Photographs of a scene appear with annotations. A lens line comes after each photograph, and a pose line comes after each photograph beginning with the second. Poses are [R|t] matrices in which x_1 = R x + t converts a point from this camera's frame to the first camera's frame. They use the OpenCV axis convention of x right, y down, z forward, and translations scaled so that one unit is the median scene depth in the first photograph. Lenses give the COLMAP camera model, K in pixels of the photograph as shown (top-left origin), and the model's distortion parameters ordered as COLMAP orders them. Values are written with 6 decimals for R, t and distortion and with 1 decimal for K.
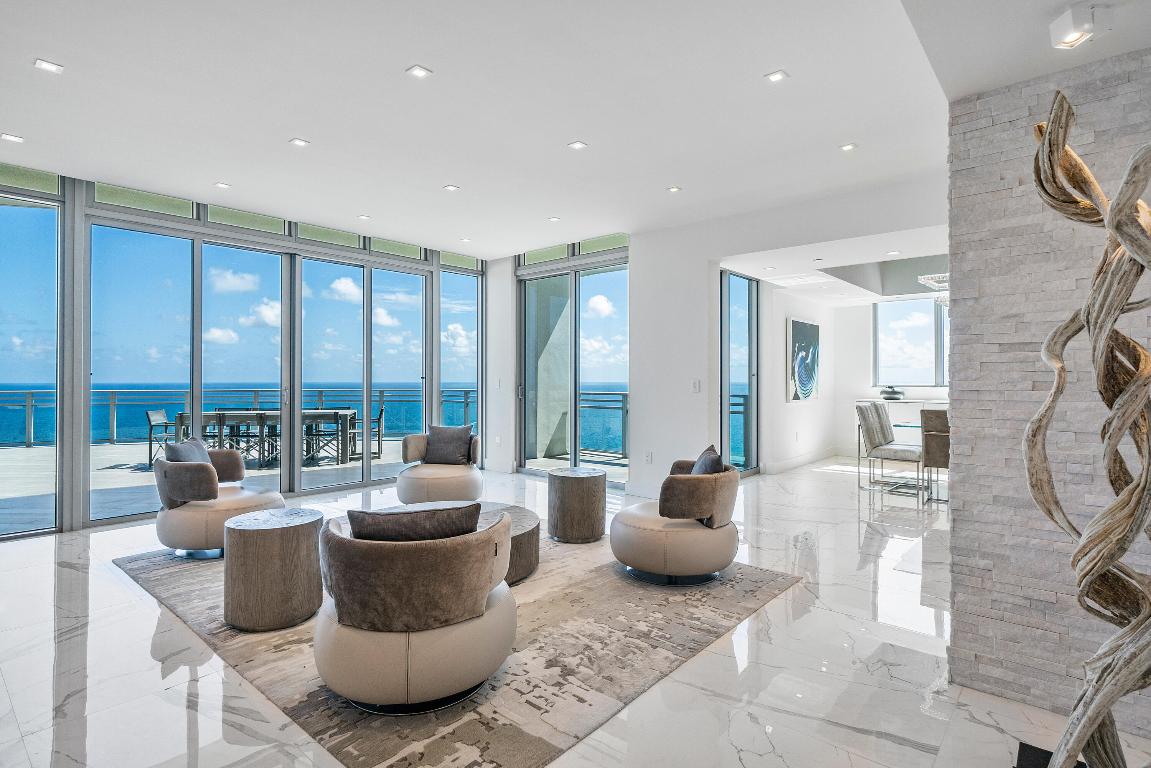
lens RADIAL K [[551.6, 0, 581.9], [0, 551.6, 383.4], [0, 0, 1]] dist [-0.004829, 0.000210]
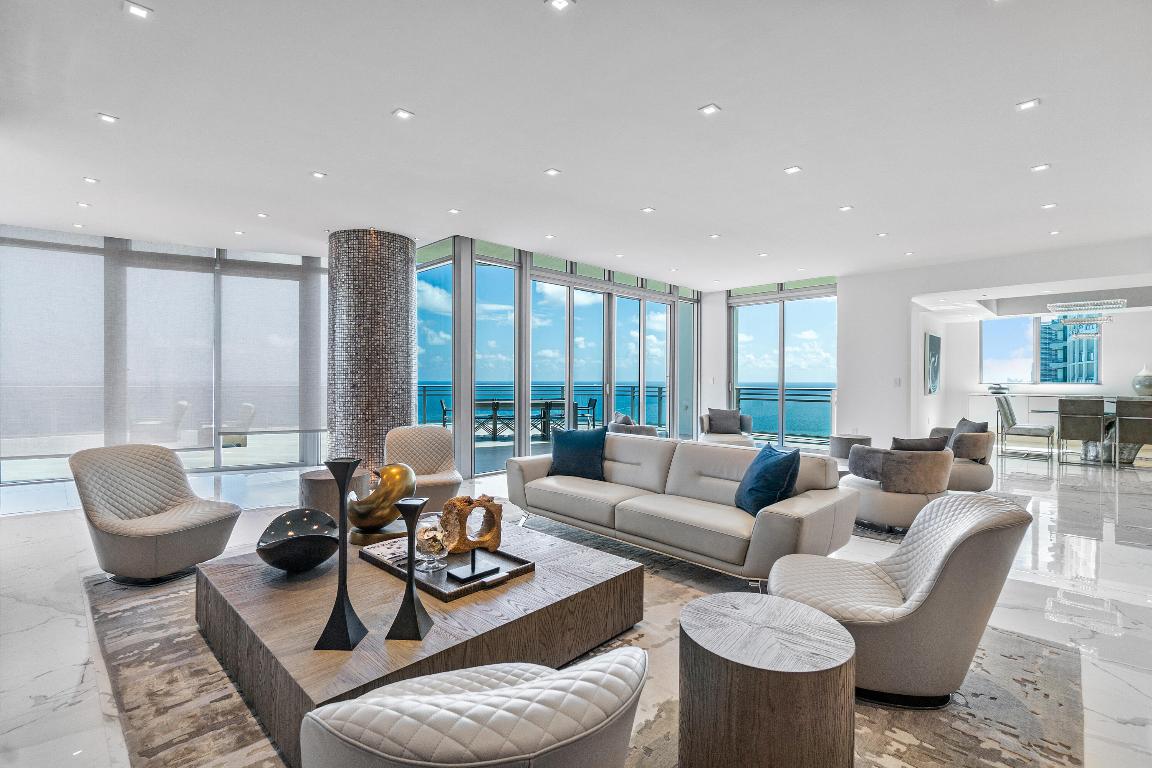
lens RADIAL K [[506.1, 0, 569.3], [0, 506.1, 383.5], [0, 0, 1]] dist [0.002730, -0.000018]
pose [[0.998498, 0.002784, -0.054720, -0.461370], [-0.002515, 0.999984, 0.004988, 0.002213], [0.054733, -0.004843, 0.998489, -0.310358]]
